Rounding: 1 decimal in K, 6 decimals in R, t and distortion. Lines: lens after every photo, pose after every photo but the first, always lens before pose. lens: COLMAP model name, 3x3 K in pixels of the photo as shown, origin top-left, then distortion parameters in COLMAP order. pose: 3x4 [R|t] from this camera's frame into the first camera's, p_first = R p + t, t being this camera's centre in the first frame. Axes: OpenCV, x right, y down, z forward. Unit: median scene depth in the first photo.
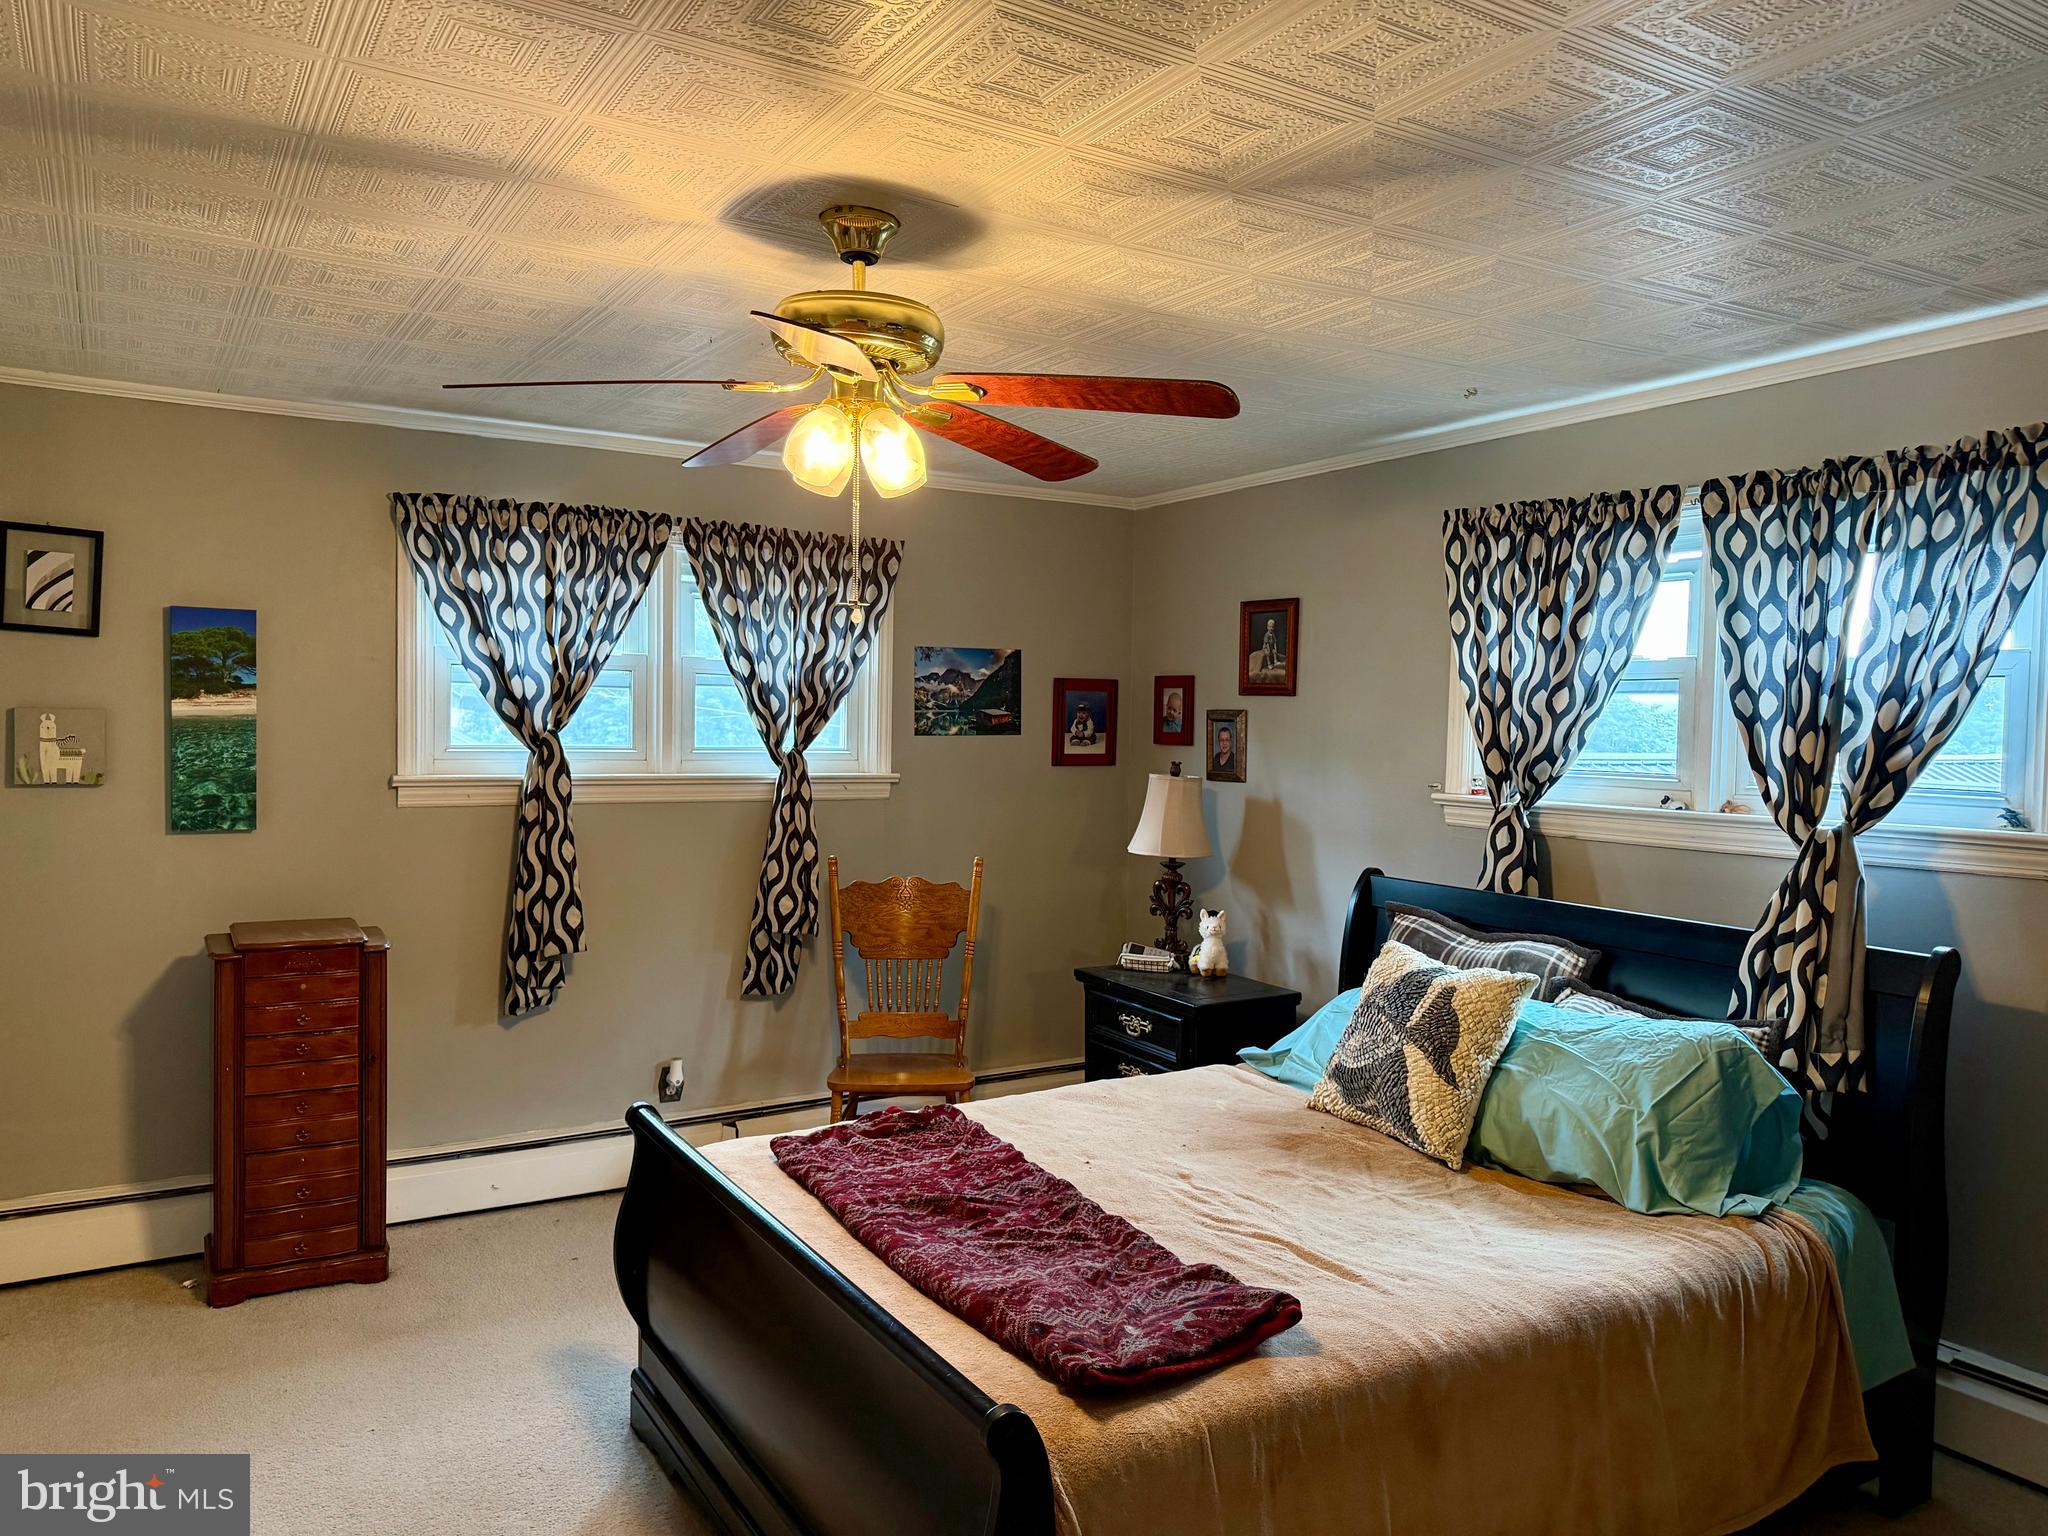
lens RADIAL K [[1443.8, 0, 1010.0], [0, 1443.8, 773.1], [0, 0, 1]] dist [0.124950, -0.214567]
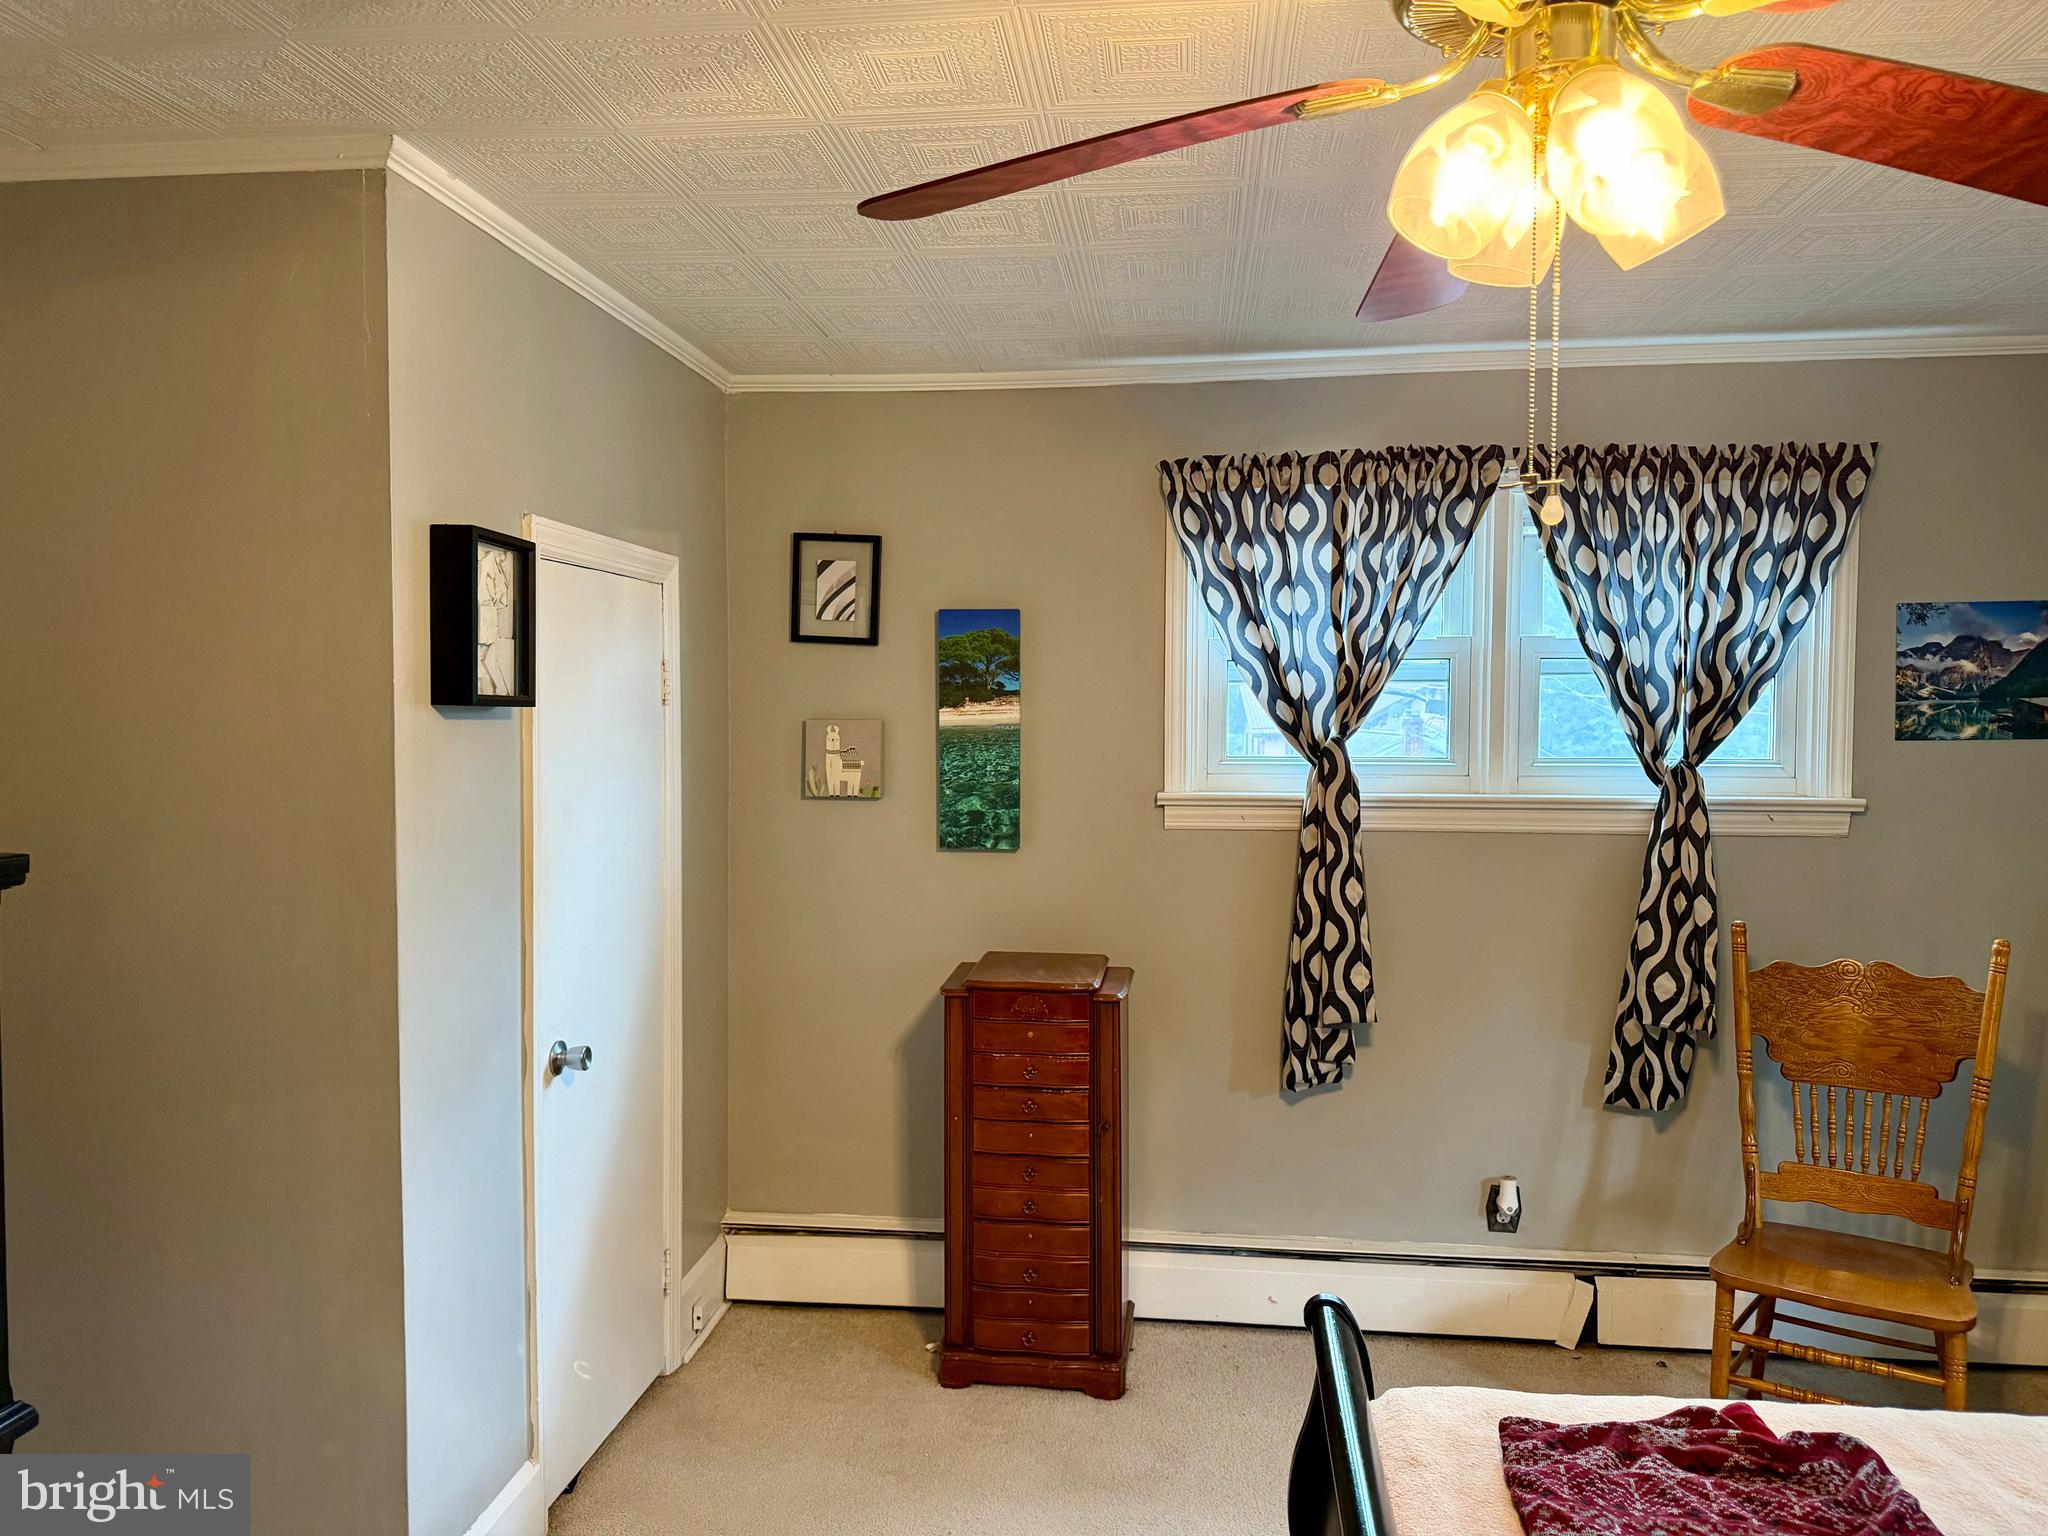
lens RADIAL K [[1443.8, 0, 1010.0], [0, 1443.8, 773.1], [0, 0, 1]] dist [0.124950, -0.214567]
pose [[0.785860, 0.009874, -0.618325, 0.034119], [-0.009514, 0.999947, 0.003876, -0.011516], [0.618331, 0.002837, 0.785913, 0.267484]]
